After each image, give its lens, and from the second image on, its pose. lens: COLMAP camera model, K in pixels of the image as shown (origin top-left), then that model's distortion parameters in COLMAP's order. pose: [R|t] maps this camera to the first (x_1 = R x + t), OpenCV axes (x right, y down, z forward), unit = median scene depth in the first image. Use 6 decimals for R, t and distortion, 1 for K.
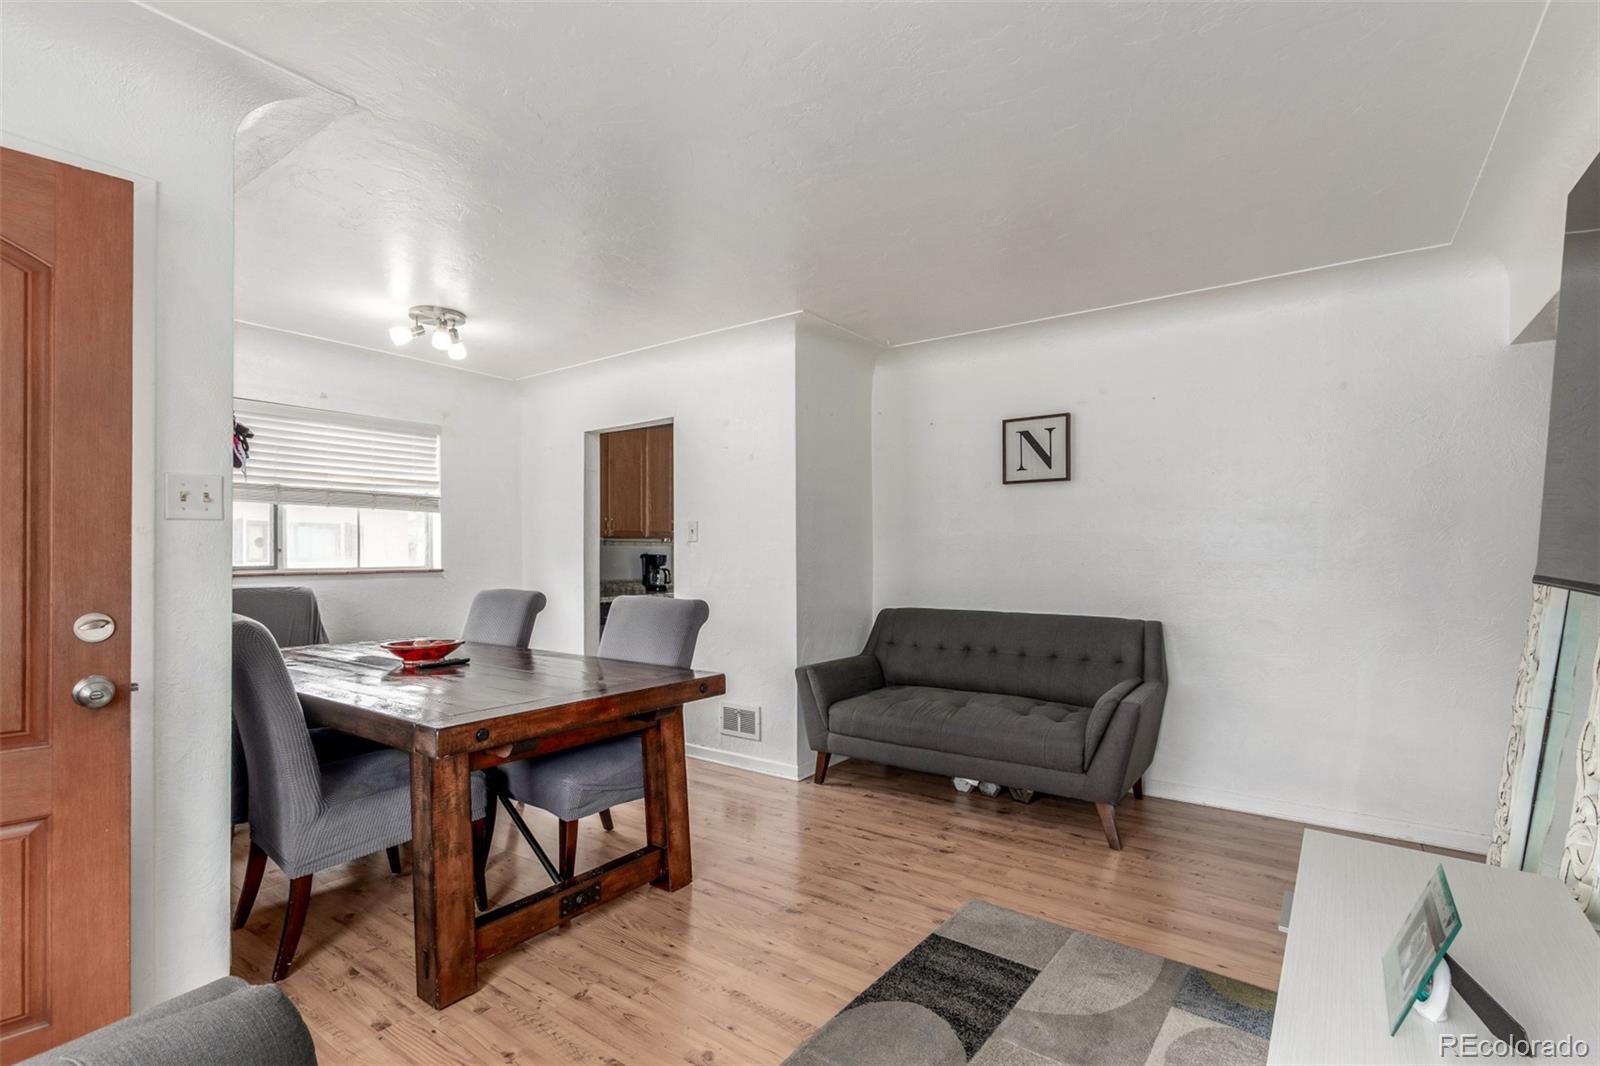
lens RADIAL K [[731.0, 0, 796.7], [0, 731.0, 542.6], [0, 0, 1]] dist [0.004200, -0.000712]
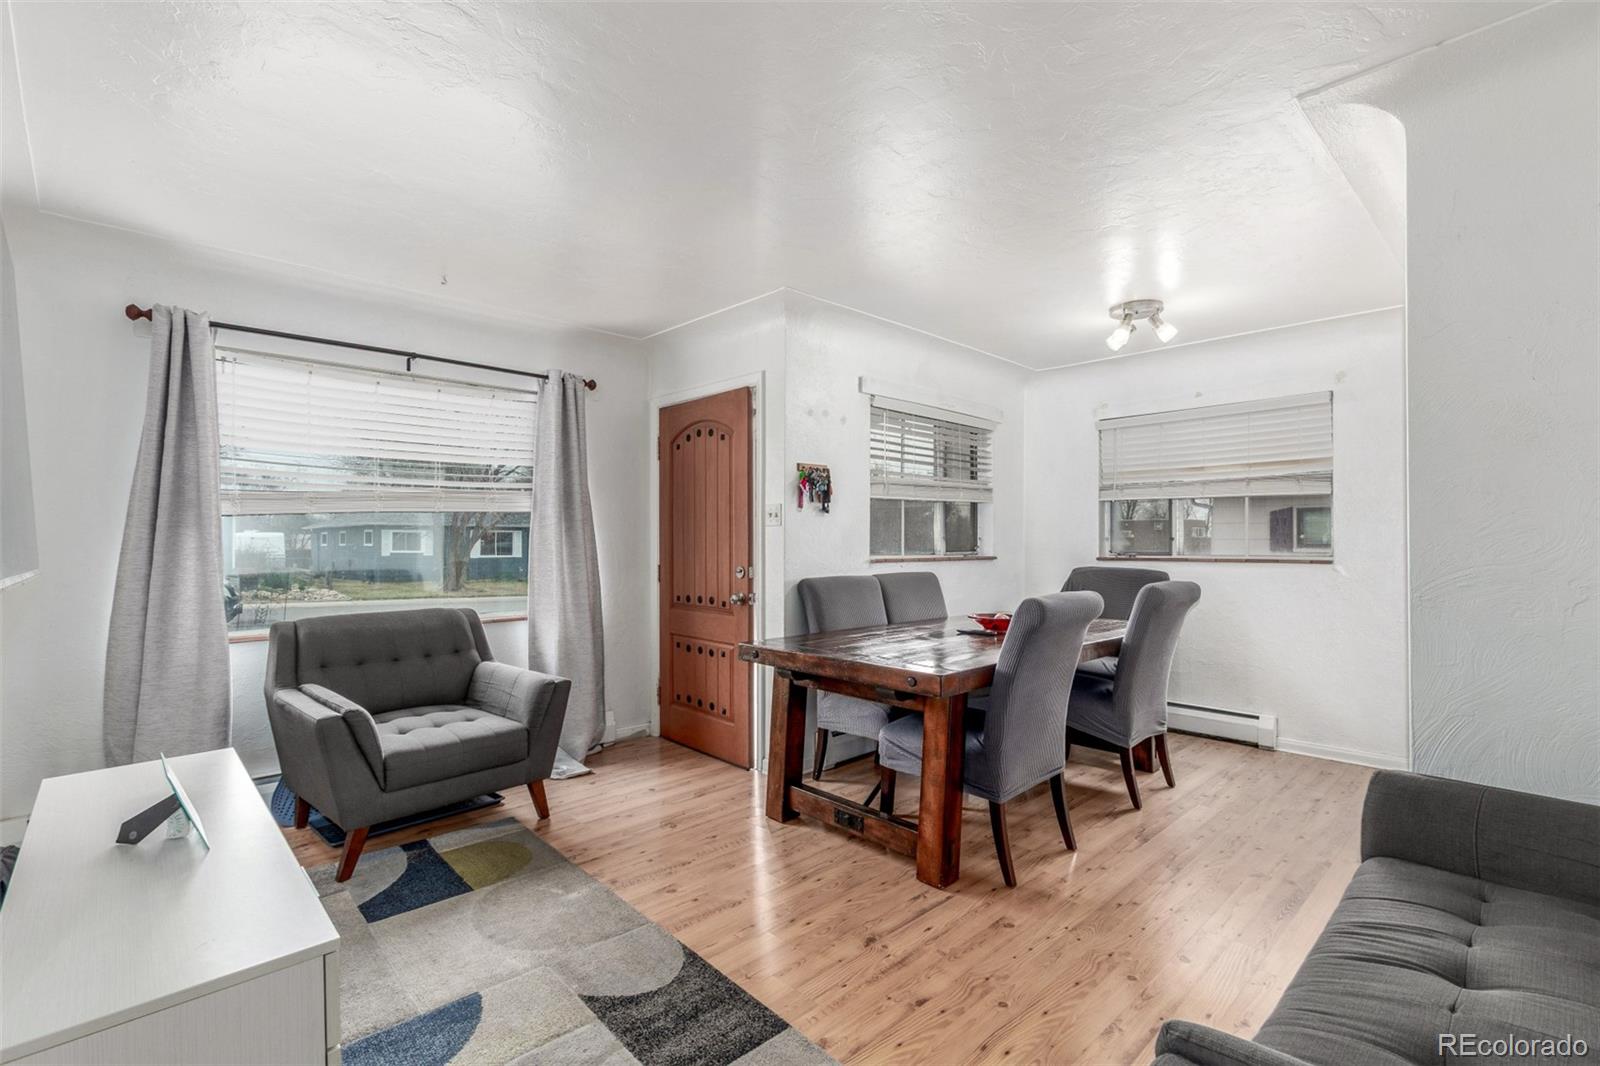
lens RADIAL K [[731.0, 0, 794.4], [0, 731.0, 538.0], [0, 0, 1]] dist [0.004200, -0.000712]
pose [[-0.172193, 0.002423, -0.985060, 1.081625], [0.012011, 0.999928, 0.000360, 0.003649], [0.984990, -0.011770, -0.172210, 1.283187]]
